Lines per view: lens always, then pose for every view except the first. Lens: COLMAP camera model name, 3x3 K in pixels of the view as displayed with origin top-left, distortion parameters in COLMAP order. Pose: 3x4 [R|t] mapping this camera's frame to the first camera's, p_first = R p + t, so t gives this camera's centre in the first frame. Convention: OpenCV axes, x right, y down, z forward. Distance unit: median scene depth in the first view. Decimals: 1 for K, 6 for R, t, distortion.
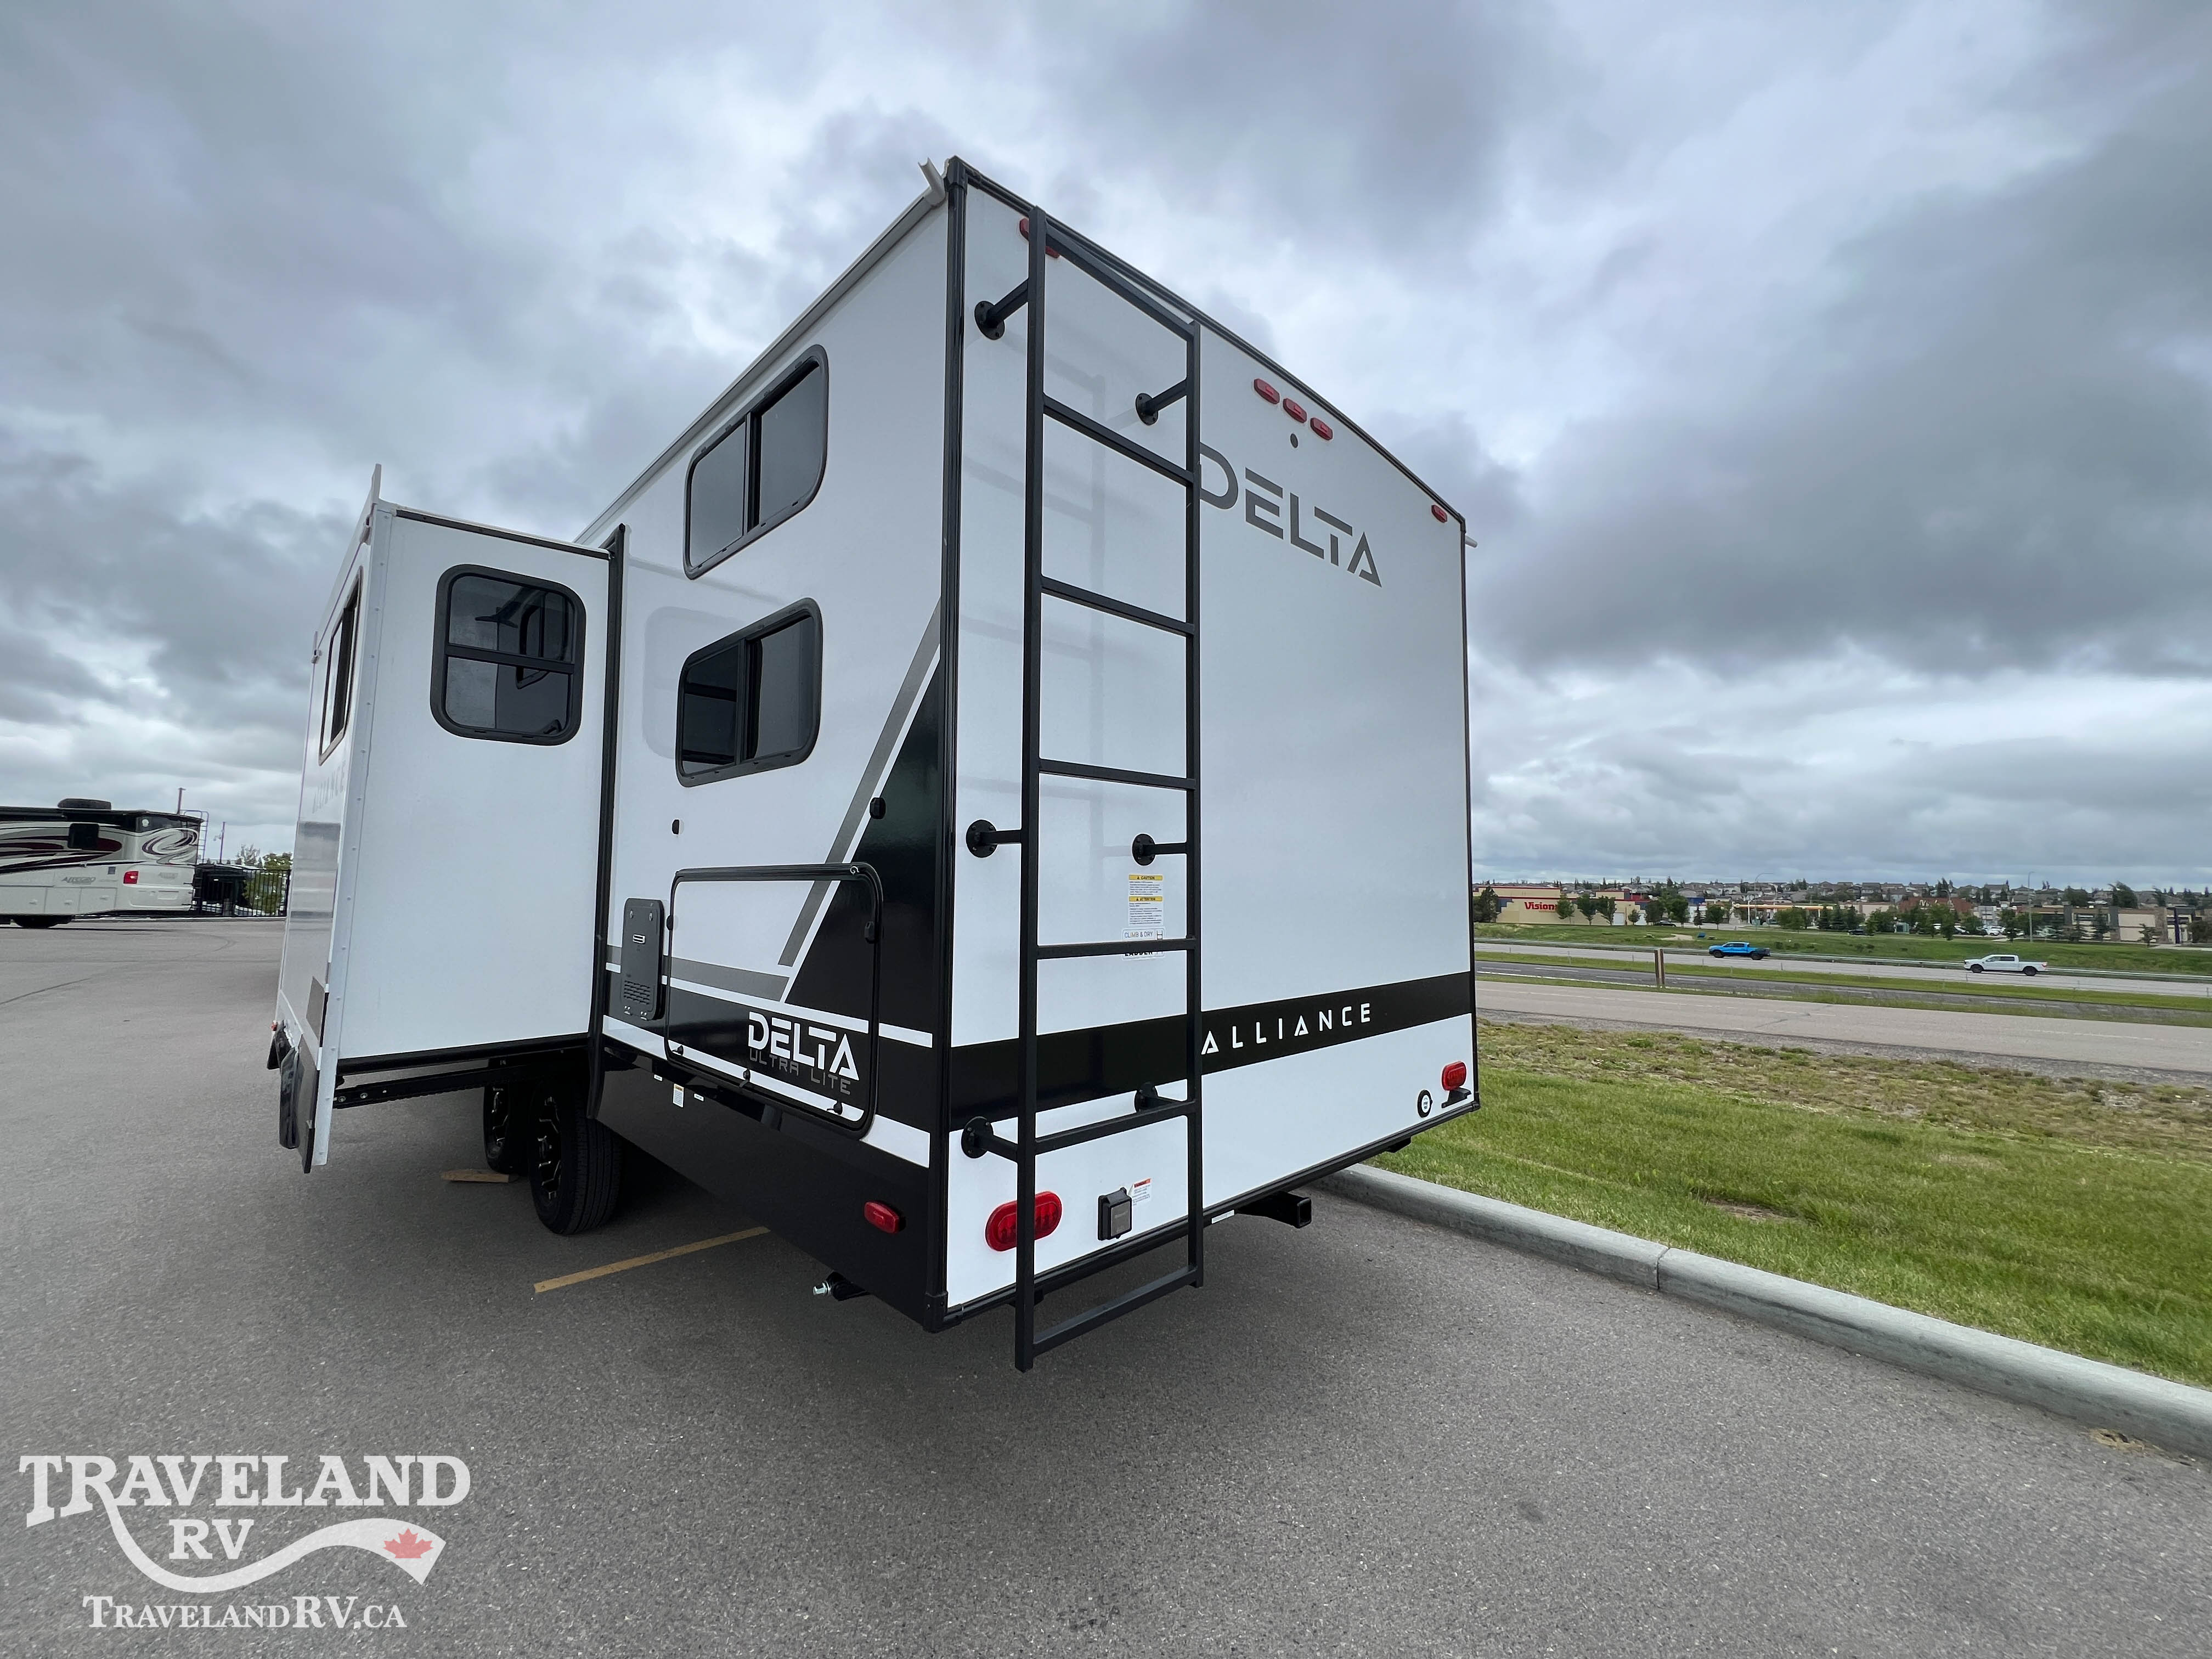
lens RADIAL K [[879.5, 0, 1103.4], [0, 879.5, 827.0], [0, 0, 1]] dist [-0.000598, 0.000271]
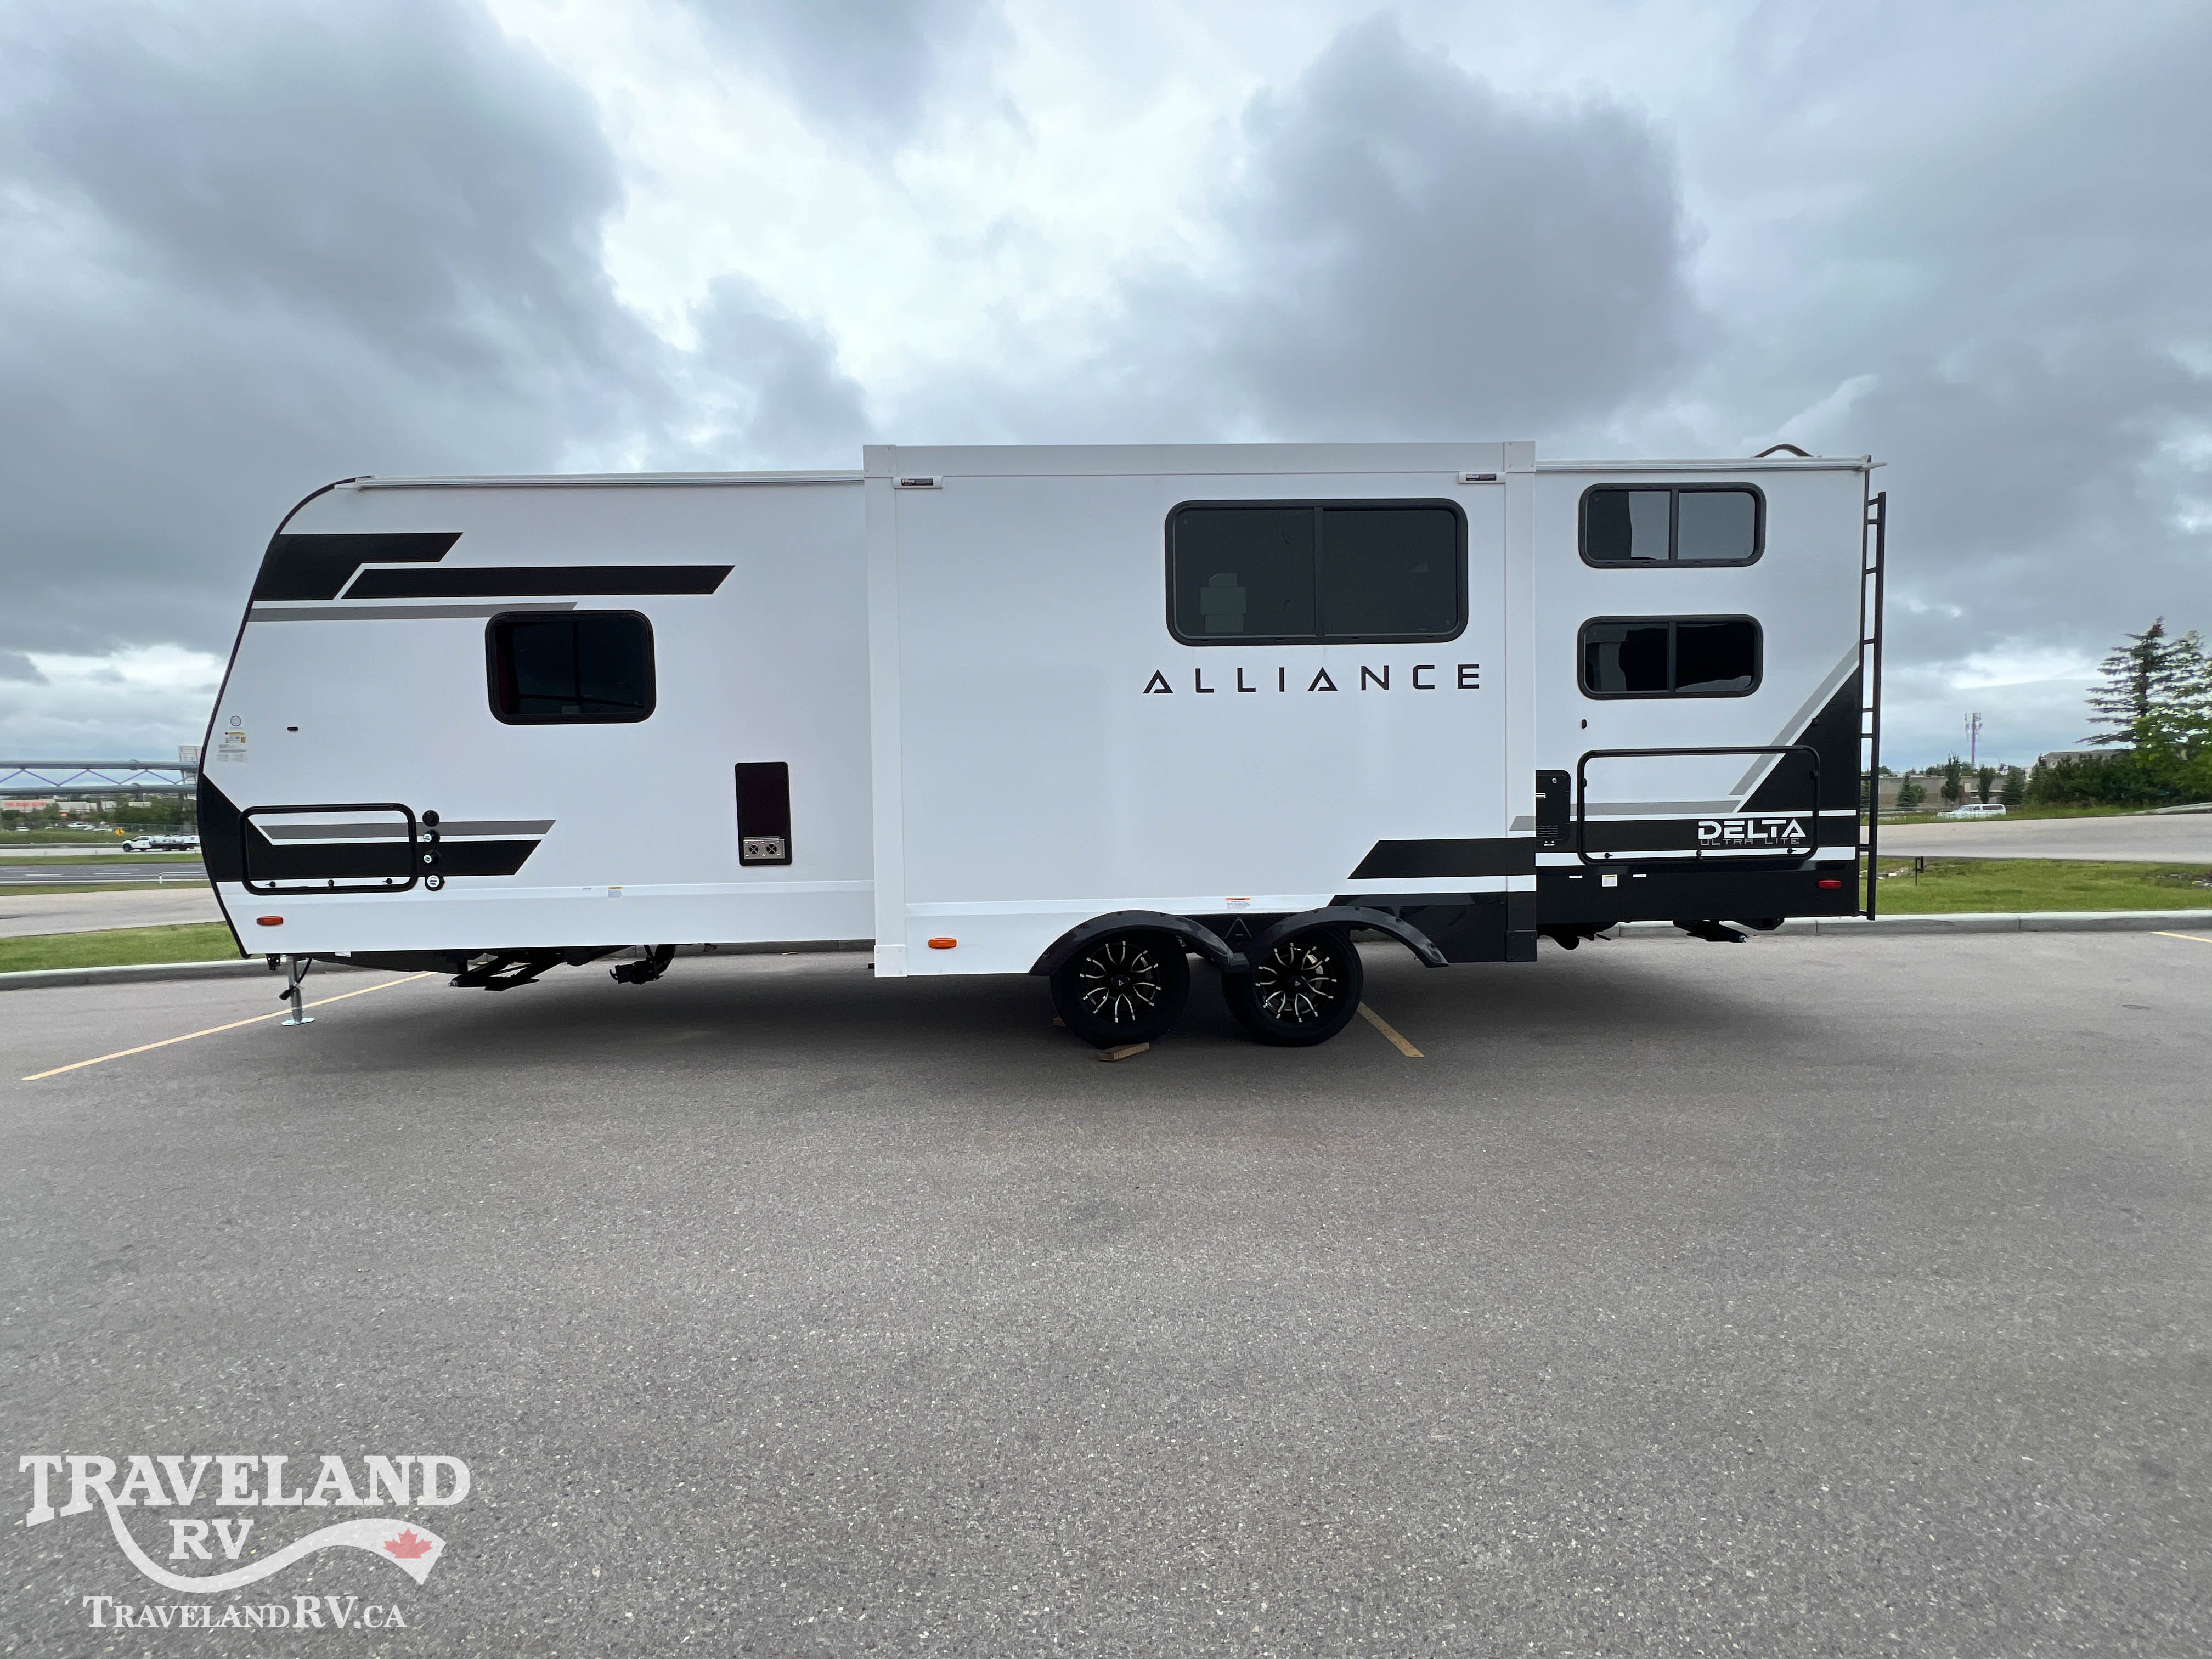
lens RADIAL K [[895.7, 0, 1006.2], [0, 895.7, 836.1], [0, 0, 1]] dist [0.022199, 0.000064]
pose [[0.695576, -0.079778, 0.714009, -1.365679], [-0.016385, 0.991796, 0.126779, 0.003882], [-0.718265, -0.099883, 0.688563, 0.329908]]
